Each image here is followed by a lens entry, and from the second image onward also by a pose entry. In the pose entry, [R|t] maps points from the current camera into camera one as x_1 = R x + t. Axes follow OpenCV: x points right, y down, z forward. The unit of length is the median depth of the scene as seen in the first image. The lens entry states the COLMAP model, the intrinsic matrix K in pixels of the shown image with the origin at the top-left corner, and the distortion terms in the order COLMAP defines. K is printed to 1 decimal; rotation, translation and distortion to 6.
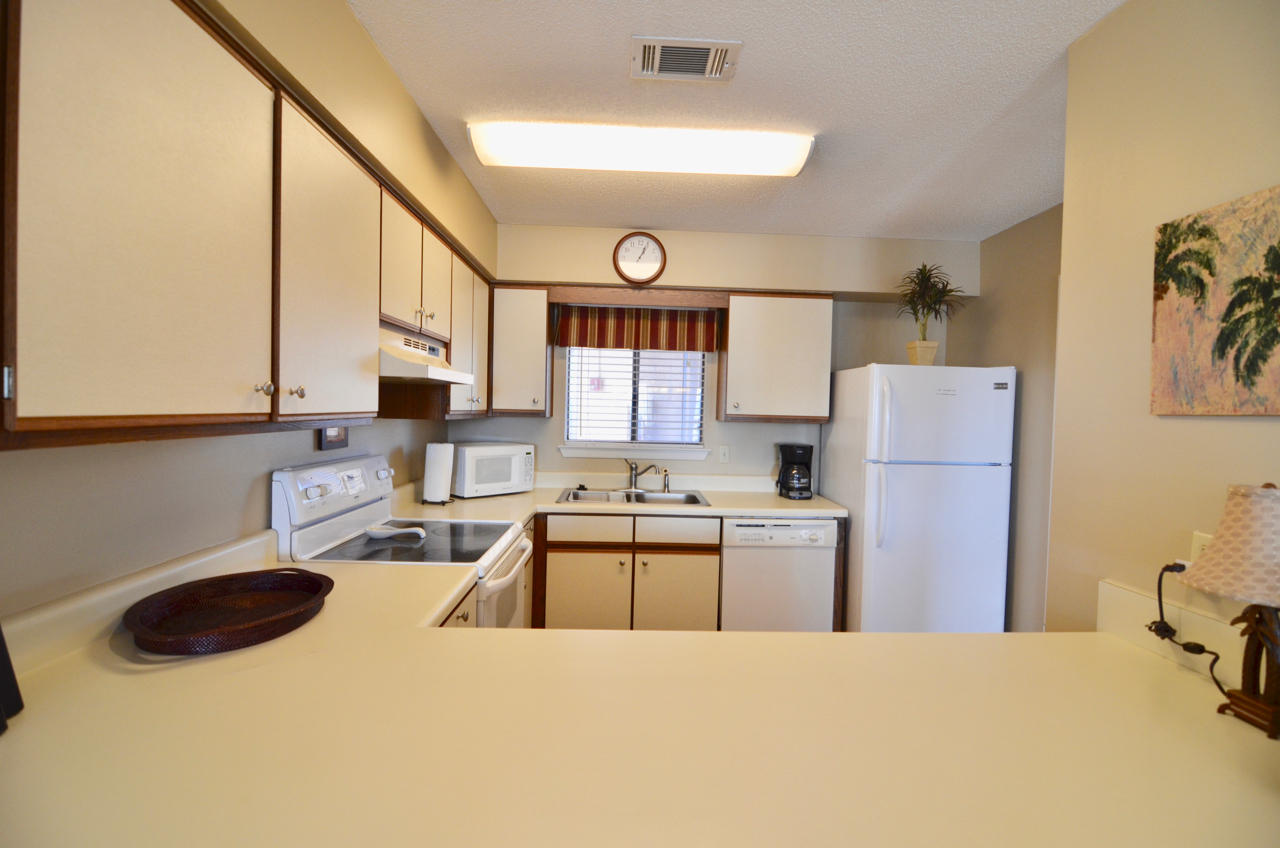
lens RADIAL K [[611.2, 0, 650.6], [0, 611.2, 426.2], [0, 0, 1]] dist [-0.002426, -0.012890]
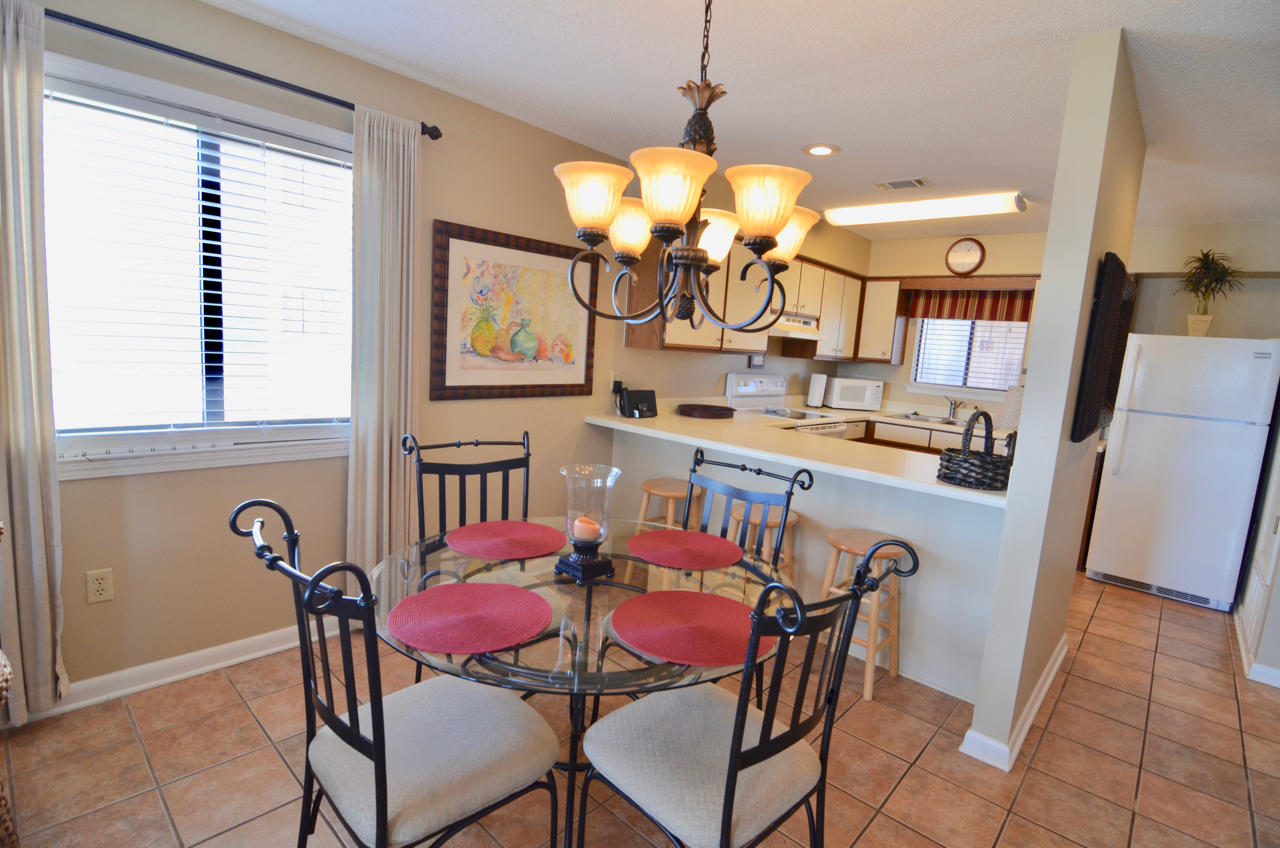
lens RADIAL K [[611.2, 0, 650.6], [0, 611.2, 426.2], [0, 0, 1]] dist [-0.002426, -0.012890]
pose [[0.713927, 0.120637, -0.689750, 0.496699], [-0.074630, 0.992546, 0.096350, 0.039545], [0.696232, -0.017311, 0.717608, -0.559899]]
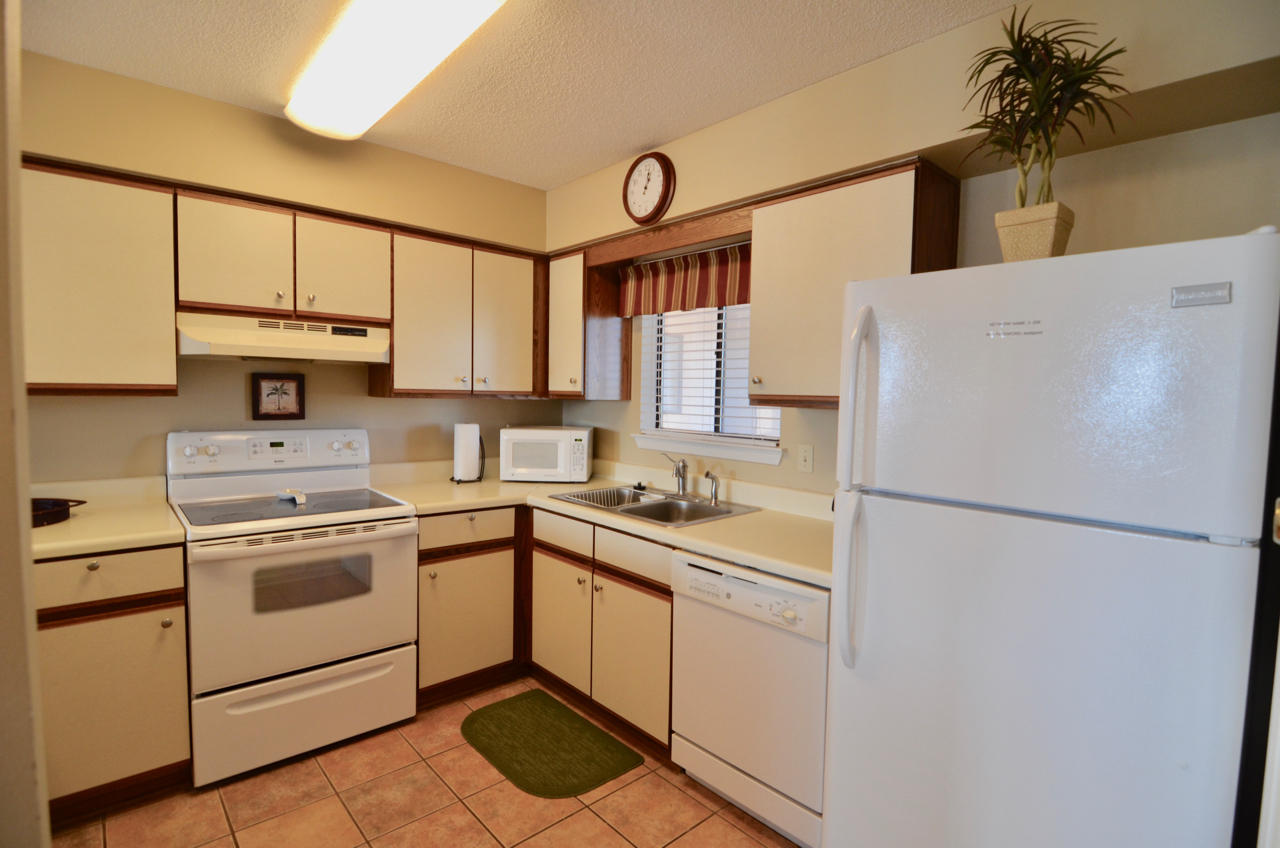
lens RADIAL K [[611.2, 0, 650.6], [0, 611.2, 426.2], [0, 0, 1]] dist [-0.002426, -0.012890]
pose [[0.646204, 0.031815, -0.762501, 0.572267], [-0.029086, 0.999431, 0.017051, 0.005950], [0.762610, 0.011160, 0.646762, 0.518303]]
